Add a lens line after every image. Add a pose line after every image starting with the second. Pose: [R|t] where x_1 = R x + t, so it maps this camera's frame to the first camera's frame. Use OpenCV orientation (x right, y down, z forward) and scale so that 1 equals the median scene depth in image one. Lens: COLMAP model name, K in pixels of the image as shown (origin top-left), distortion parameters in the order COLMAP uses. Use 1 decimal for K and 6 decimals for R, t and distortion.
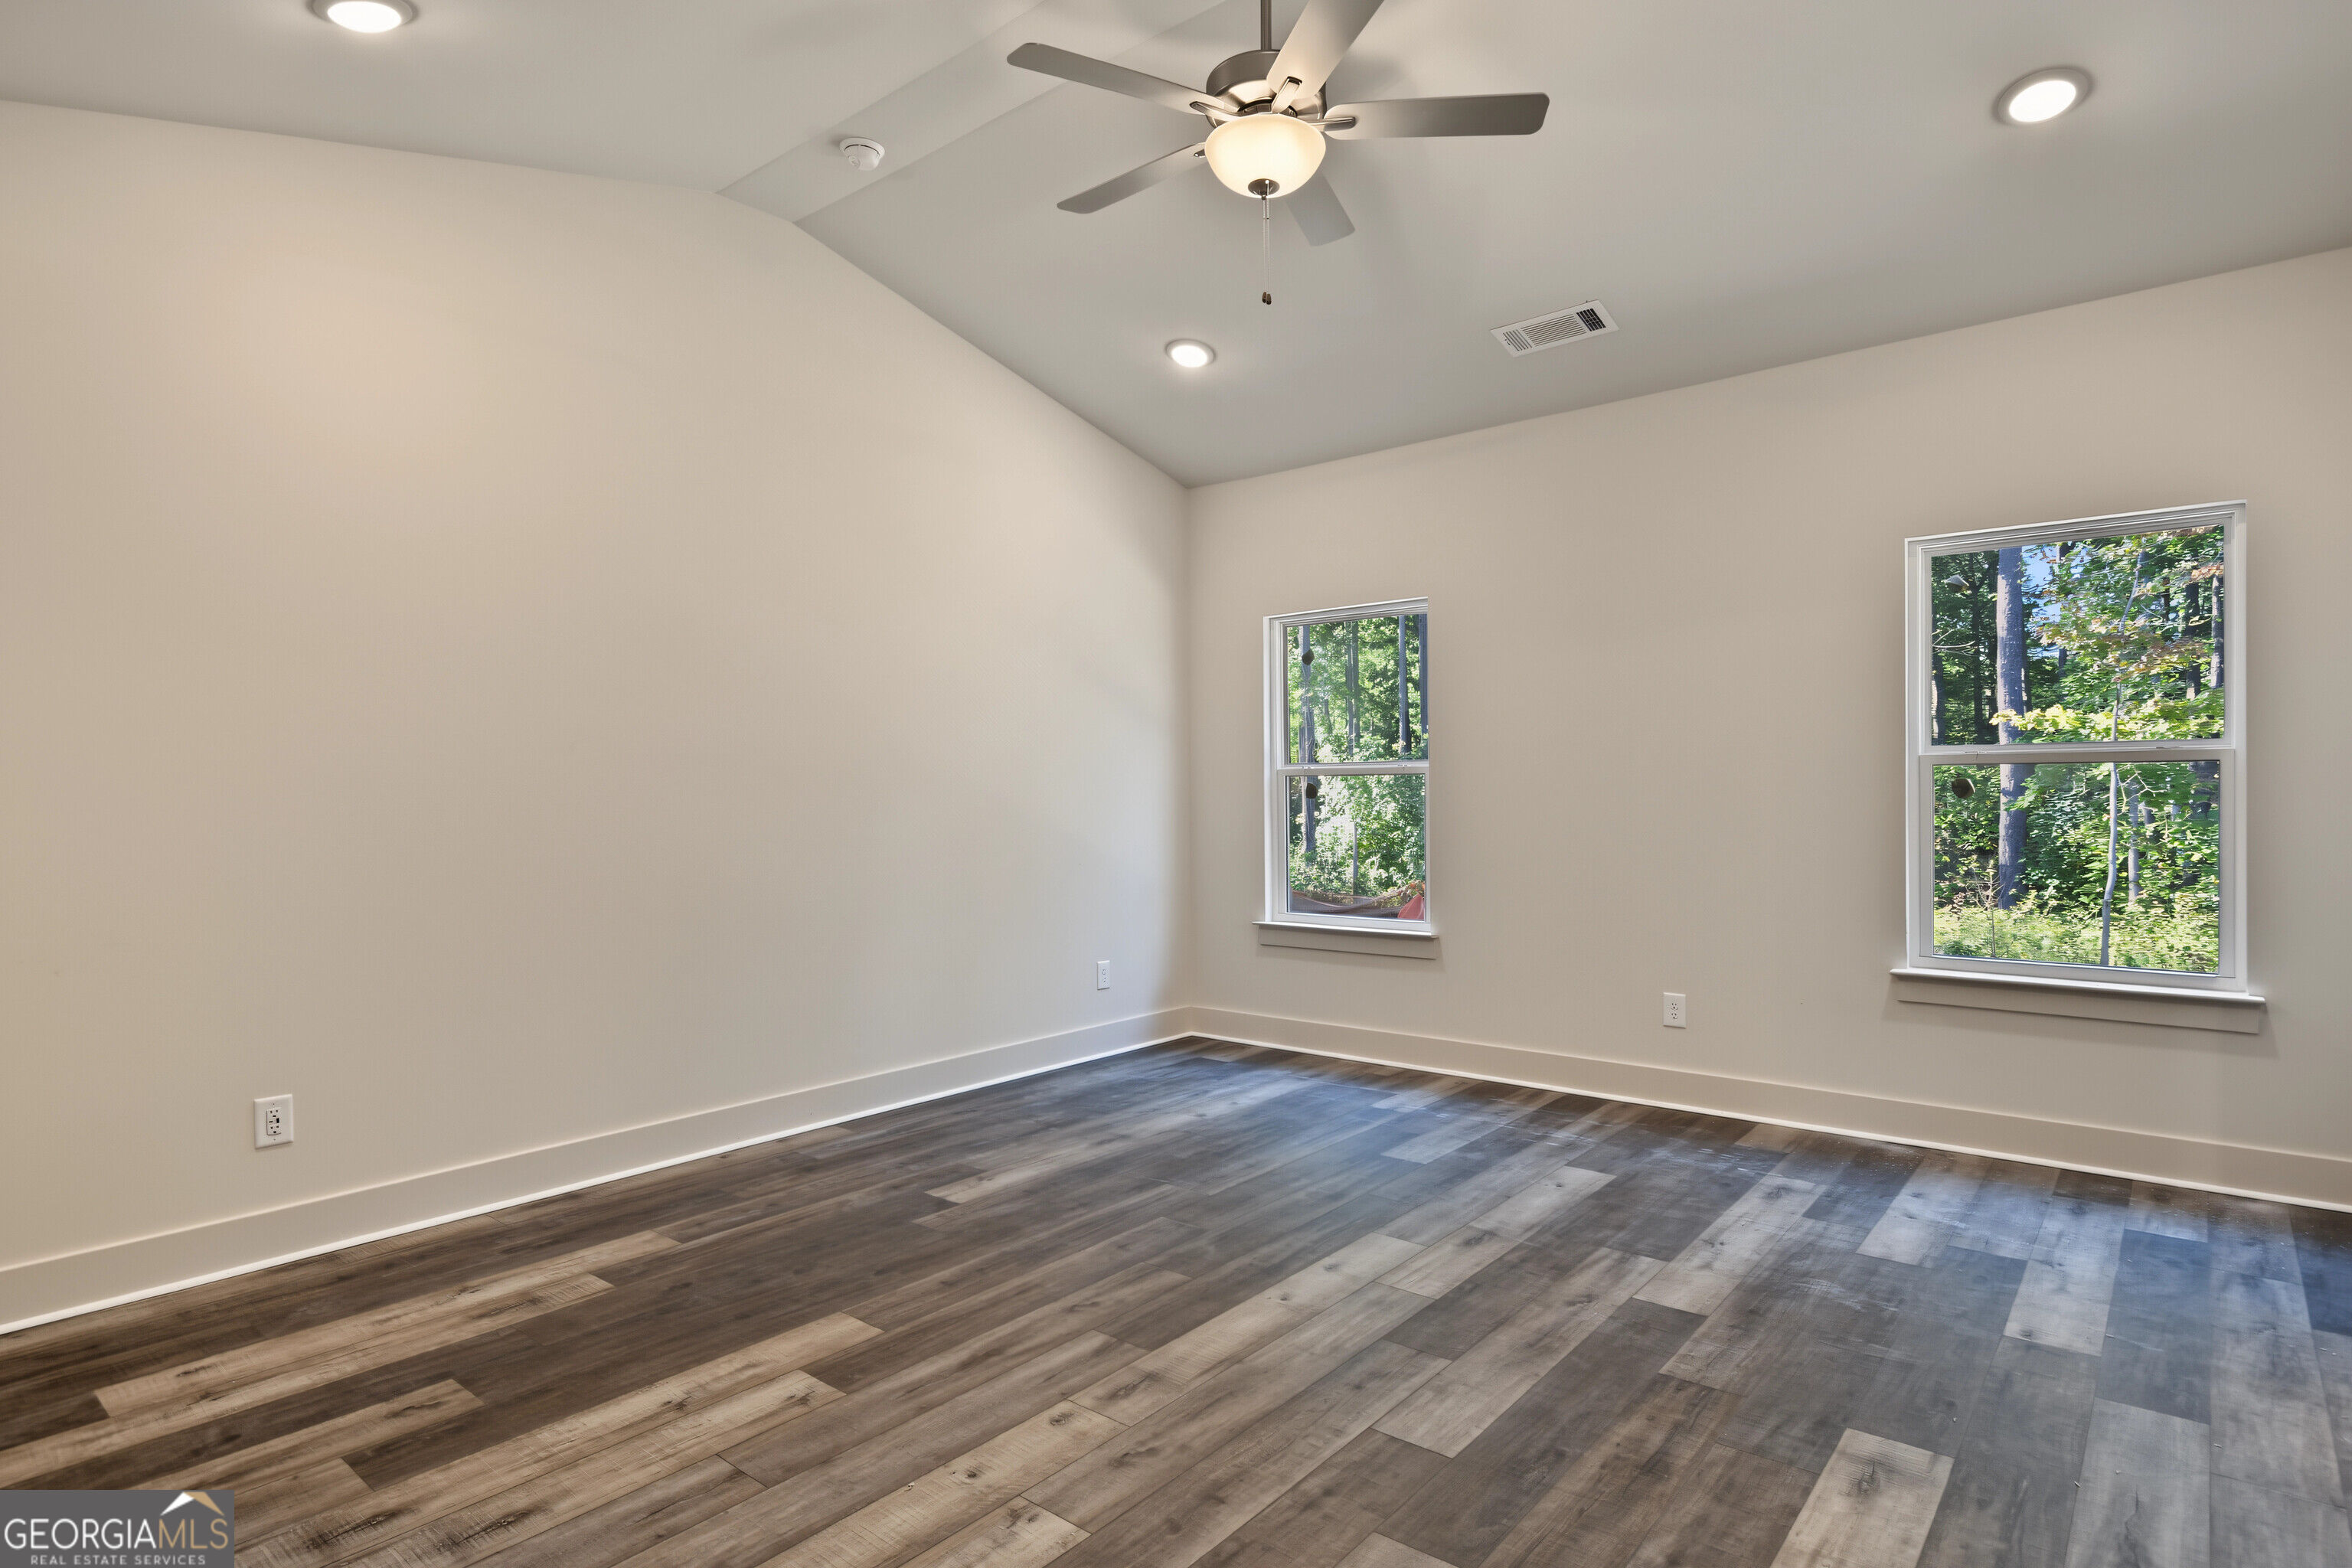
lens RADIAL K [[1226.5, 0, 1176.8], [0, 1226.5, 776.9], [0, 0, 1]] dist [-0.000004, -0.001921]
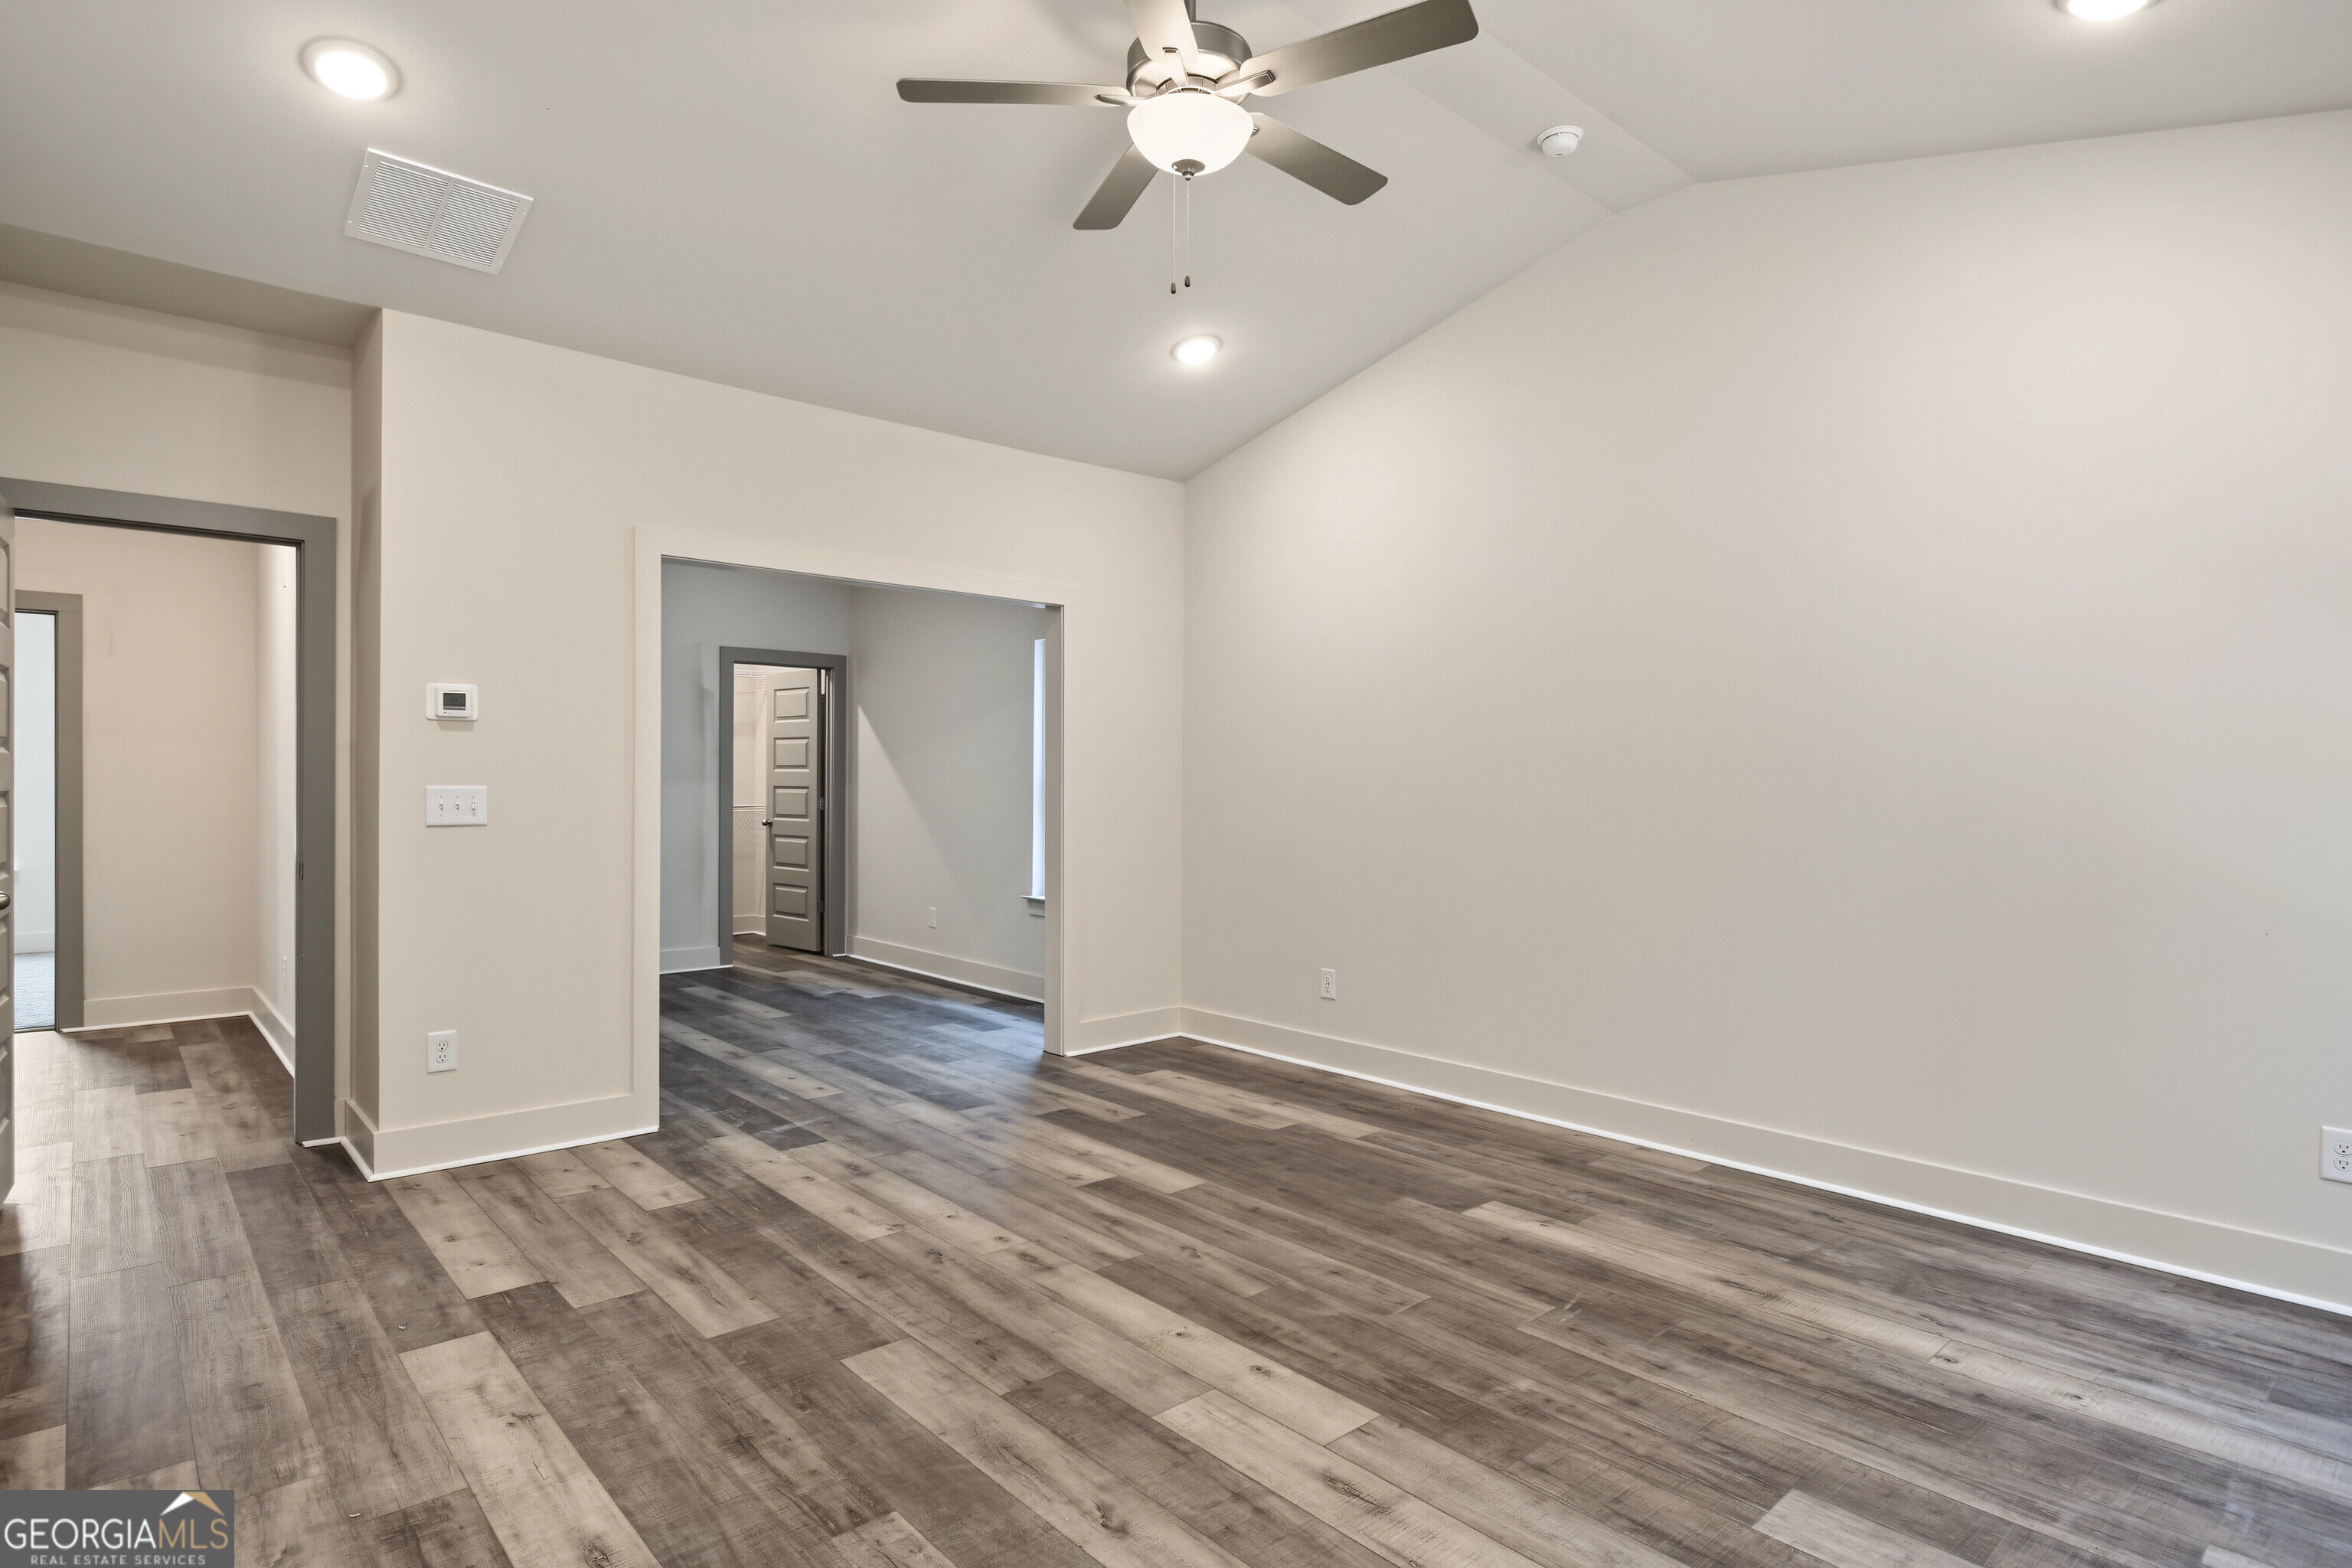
lens RADIAL K [[1230.4, 0, 1166.0], [0, 1230.4, 805.1], [0, 0, 1]] dist [0.002275, -0.003306]
pose [[-0.151288, 0.027262, -0.988114, 1.051202], [0.003359, 0.999628, 0.027066, -0.005311], [0.988484, 0.000776, -0.151324, 1.177640]]
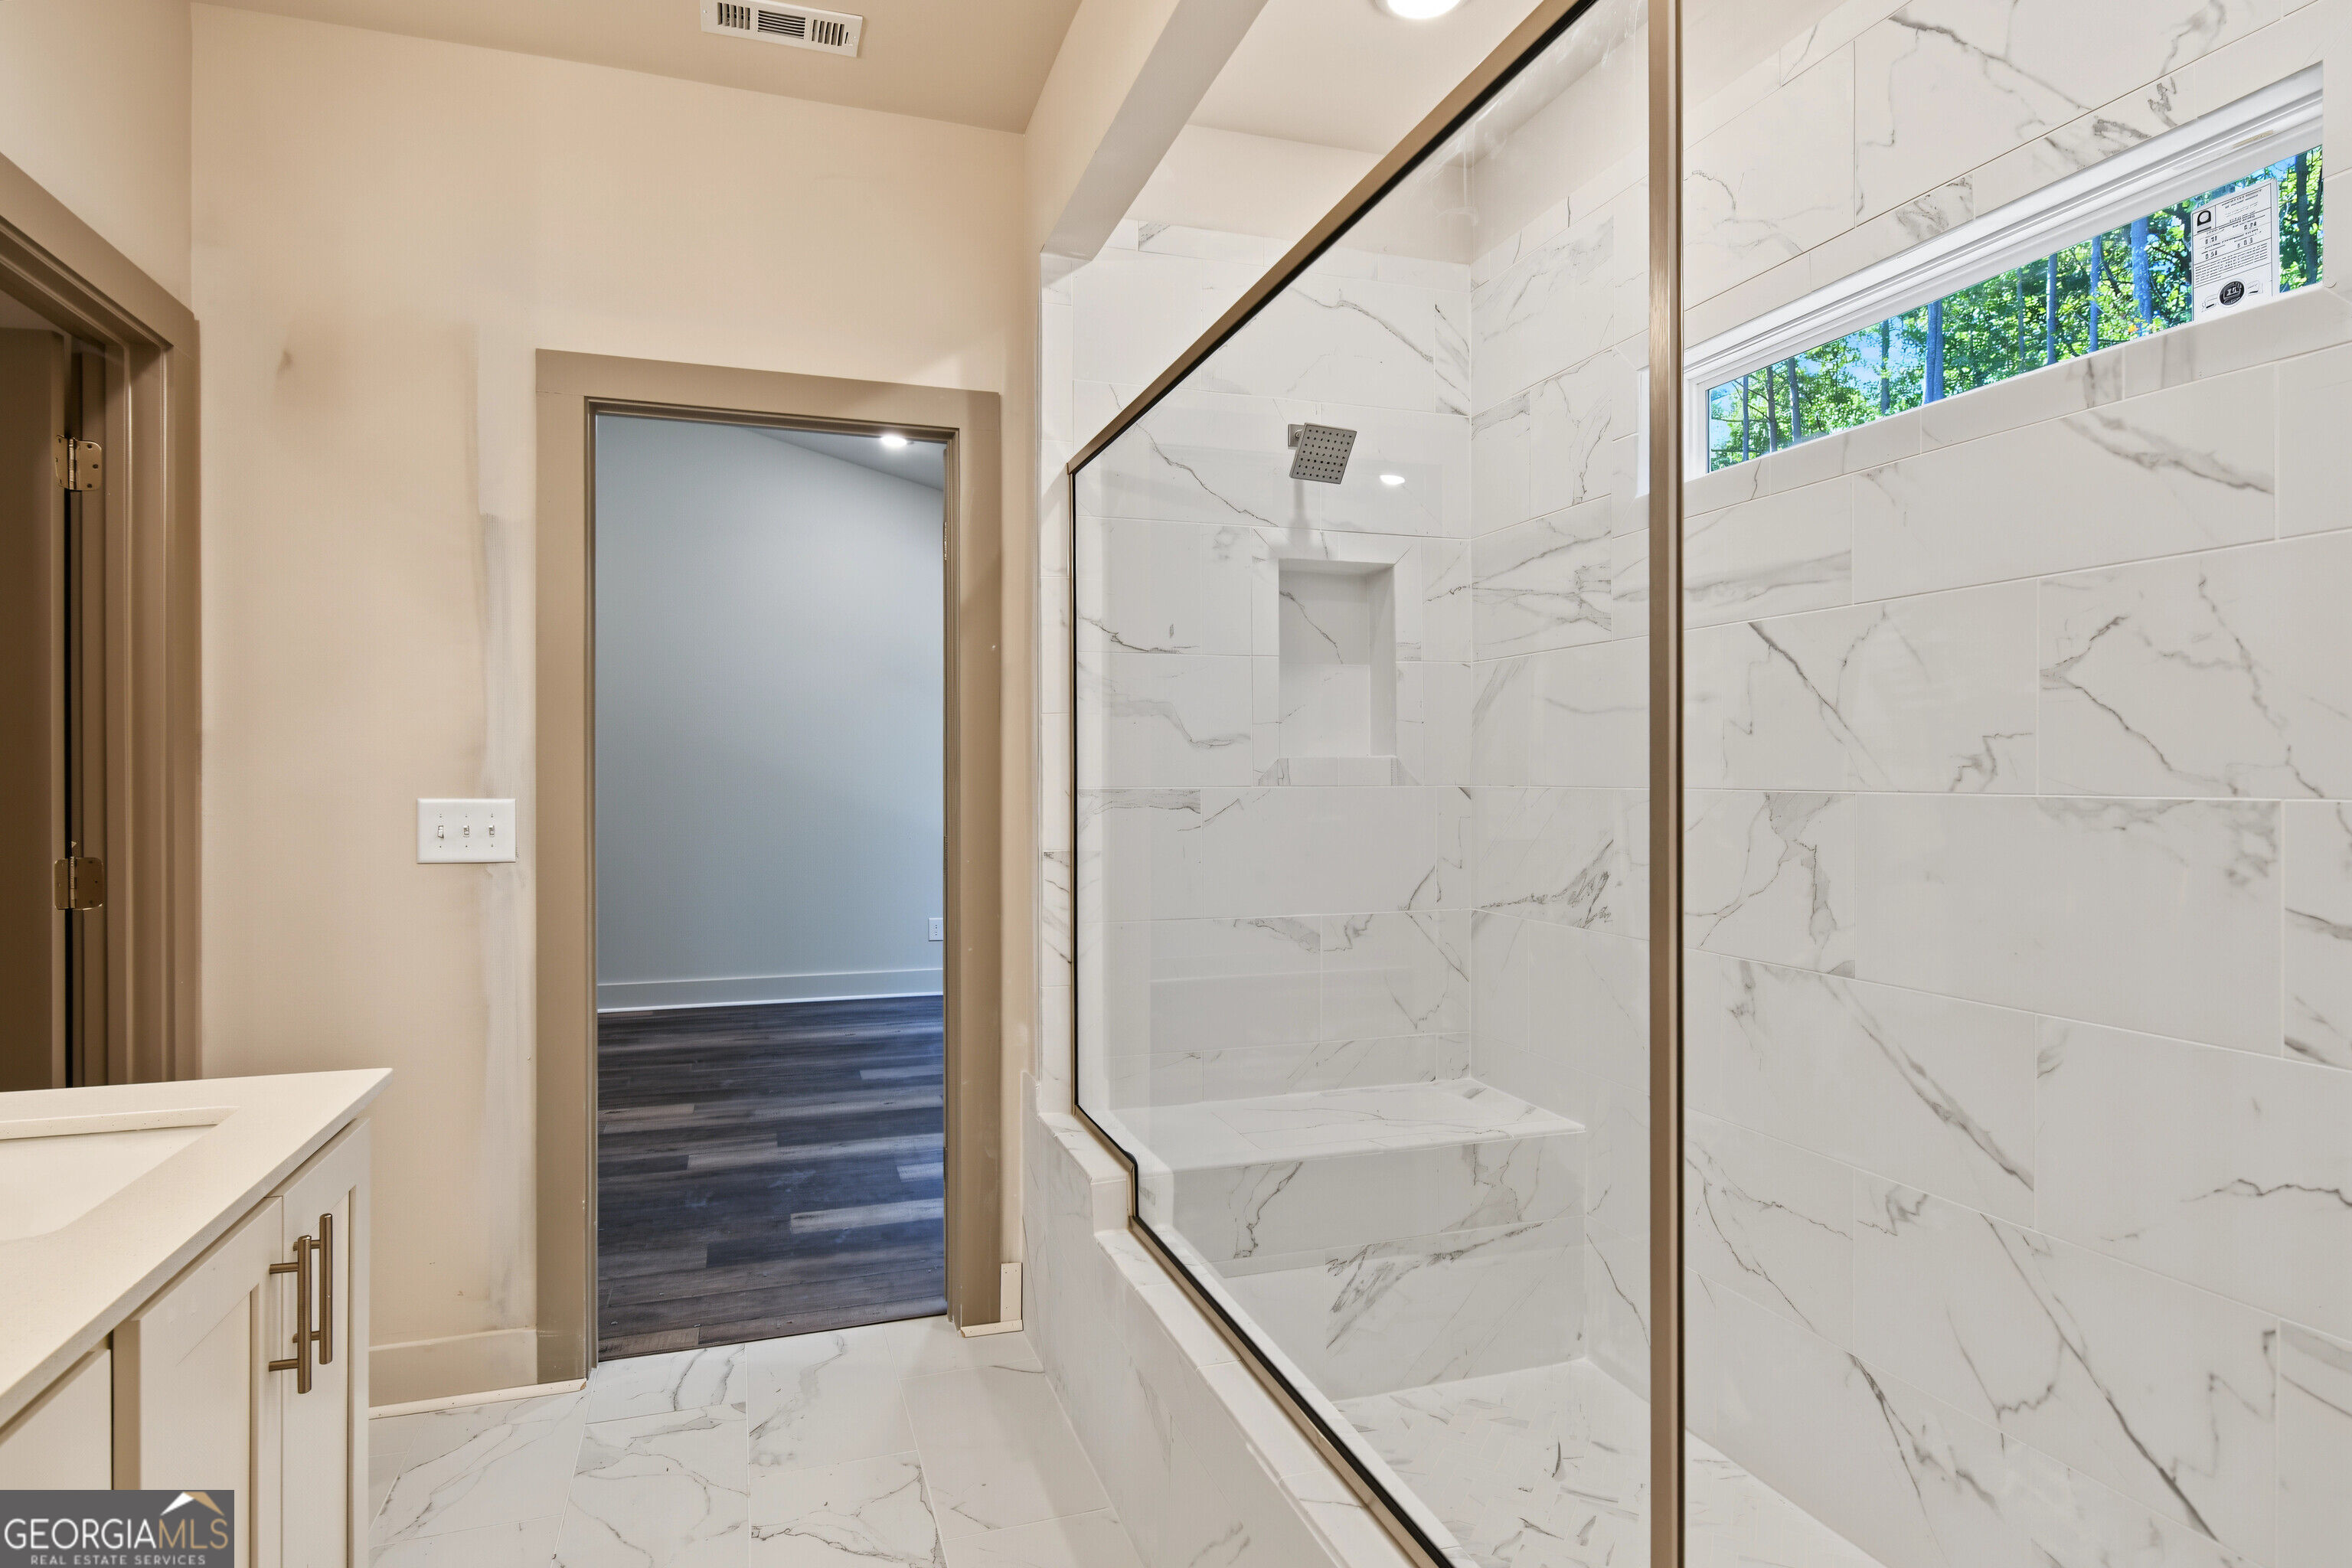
lens RADIAL K [[1276.9, 0, 1165.1], [0, 1276.9, 776.1], [0, 0, 1]] dist [0.000672, 0.000242]
pose [[0.844913, 0.008408, -0.534838, 1.669477], [-0.001803, 0.999916, 0.012871, -0.029790], [0.534901, -0.009911, 0.844856, 0.063723]]
